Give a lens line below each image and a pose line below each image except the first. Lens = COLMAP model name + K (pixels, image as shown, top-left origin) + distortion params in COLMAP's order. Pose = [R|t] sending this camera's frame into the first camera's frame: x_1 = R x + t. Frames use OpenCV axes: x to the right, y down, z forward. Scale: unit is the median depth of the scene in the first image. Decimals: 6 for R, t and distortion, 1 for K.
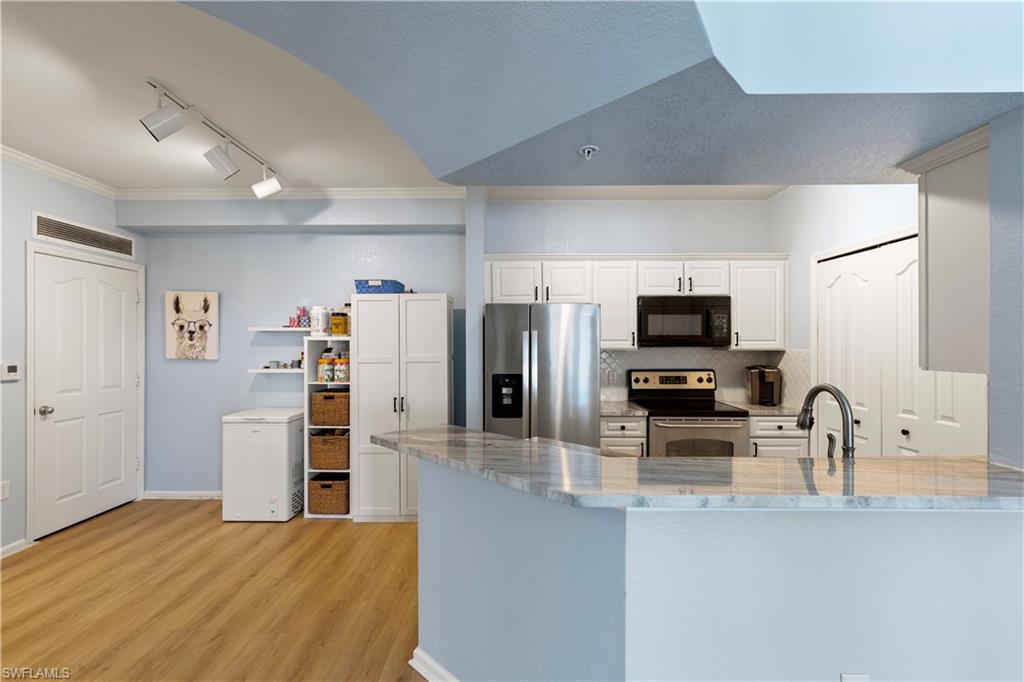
lens RADIAL K [[460.2, 0, 512.3], [0, 460.2, 343.1], [0, 0, 1]] dist [0.008241, -0.001442]
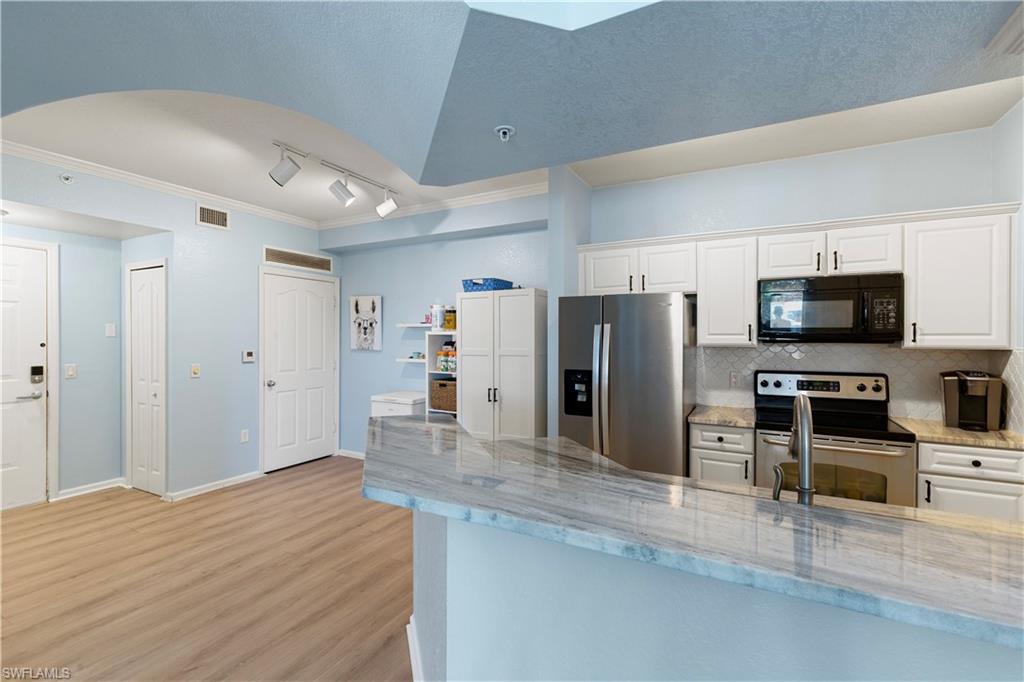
lens RADIAL K [[460.2, 0, 509.4], [0, 460.2, 340.2], [0, 0, 1]] dist [0.008241, -0.001442]
pose [[0.883674, 0.005336, -0.468072, 0.272579], [-0.002938, 0.999979, 0.005854, 0.000655], [0.468093, -0.003797, 0.883671, 0.077127]]
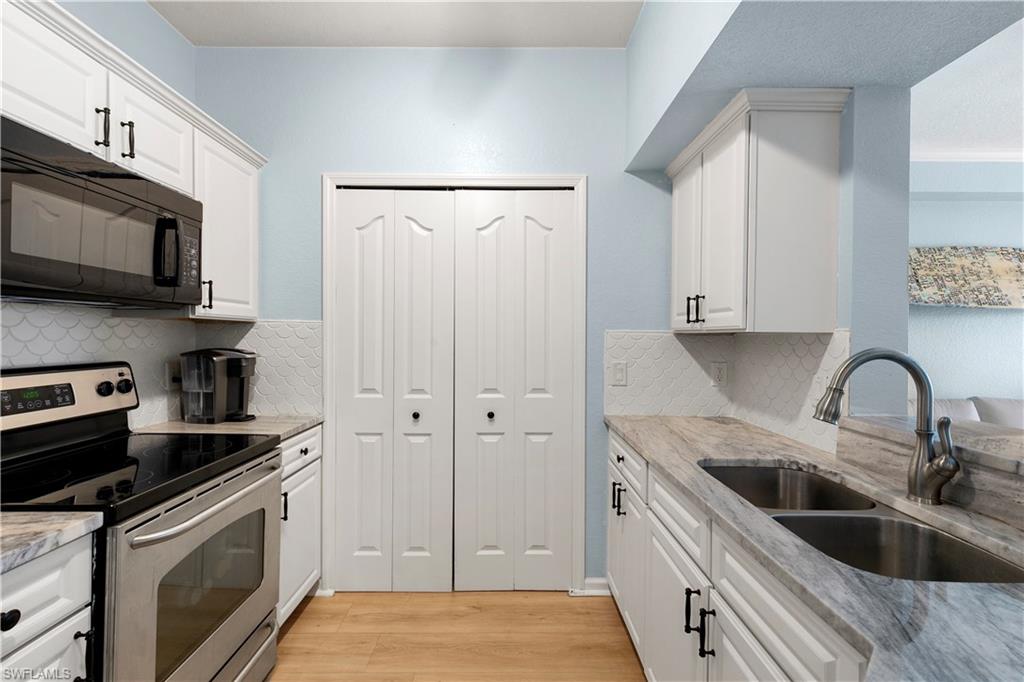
lens RADIAL K [[460.2, 0, 513.5], [0, 460.2, 340.6], [0, 0, 1]] dist [0.008241, -0.001442]
pose [[-0.010972, -0.010003, 0.999890, -0.002013], [-0.007746, 0.999921, 0.009919, 0.032617], [-0.999910, -0.007637, -0.011049, 0.692245]]
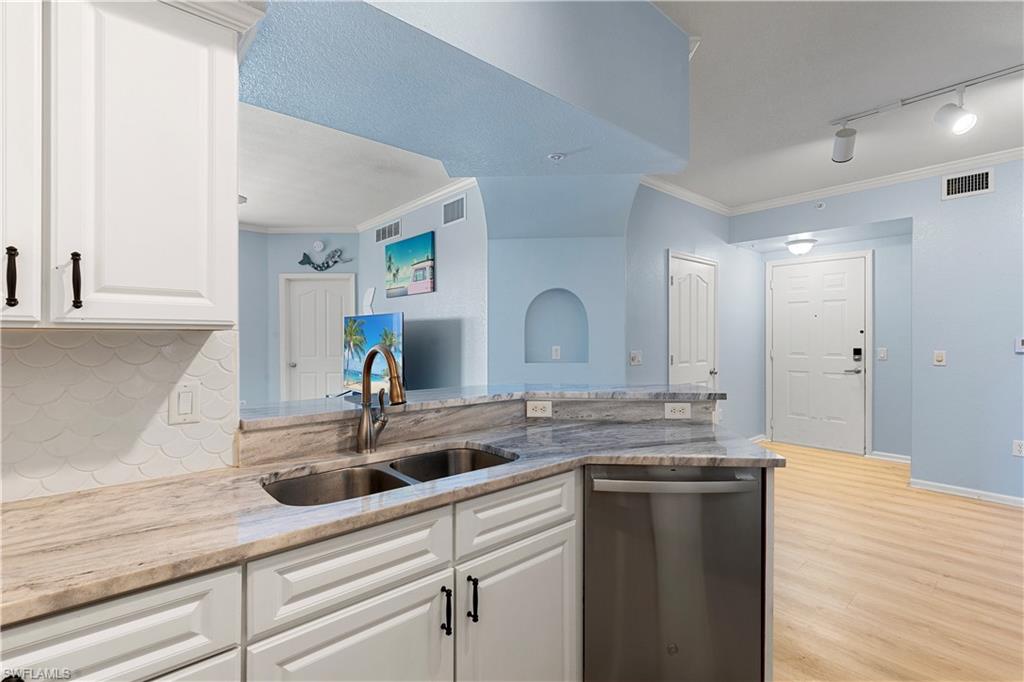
lens RADIAL K [[460.2, 0, 515.0], [0, 460.2, 340.5], [0, 0, 1]] dist [0.008241, -0.001442]
pose [[-0.747296, 0.007026, -0.664454, 0.481425], [0.001477, 0.999959, 0.008914, 0.032021], [0.664489, 0.005680, -0.747276, 0.830621]]
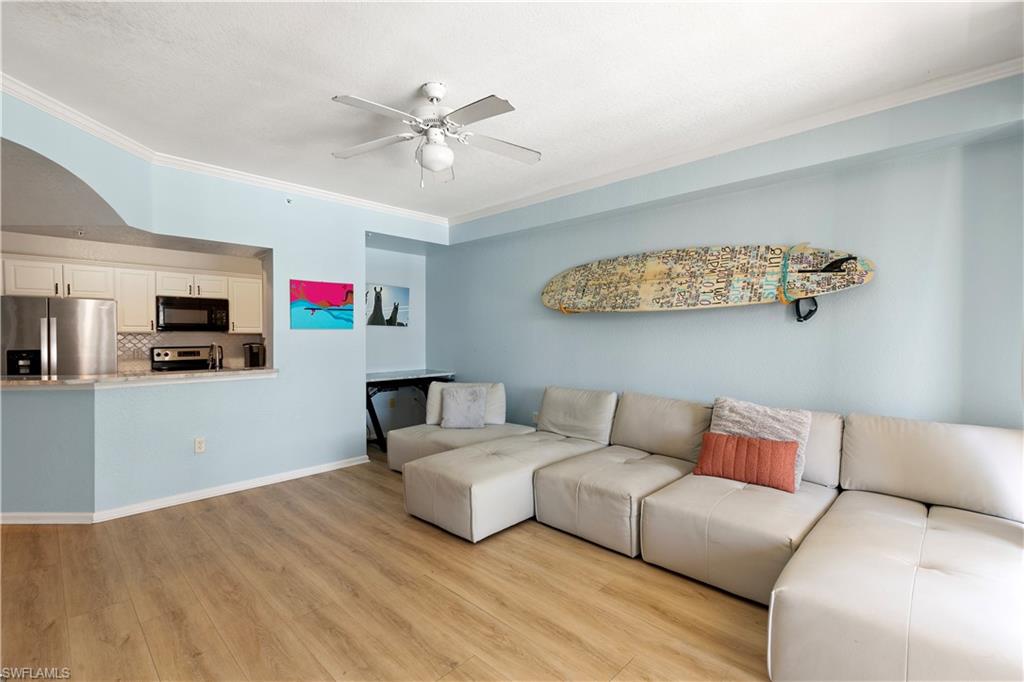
lens RADIAL K [[460.2, 0, 508.0], [0, 460.2, 338.3], [0, 0, 1]] dist [0.008241, -0.001442]
pose [[0.696276, -0.003999, 0.717763, 0.000571], [-0.000057, 0.999984, 0.005626, 0.023732], [-0.717775, -0.003958, 0.696264, -0.814077]]
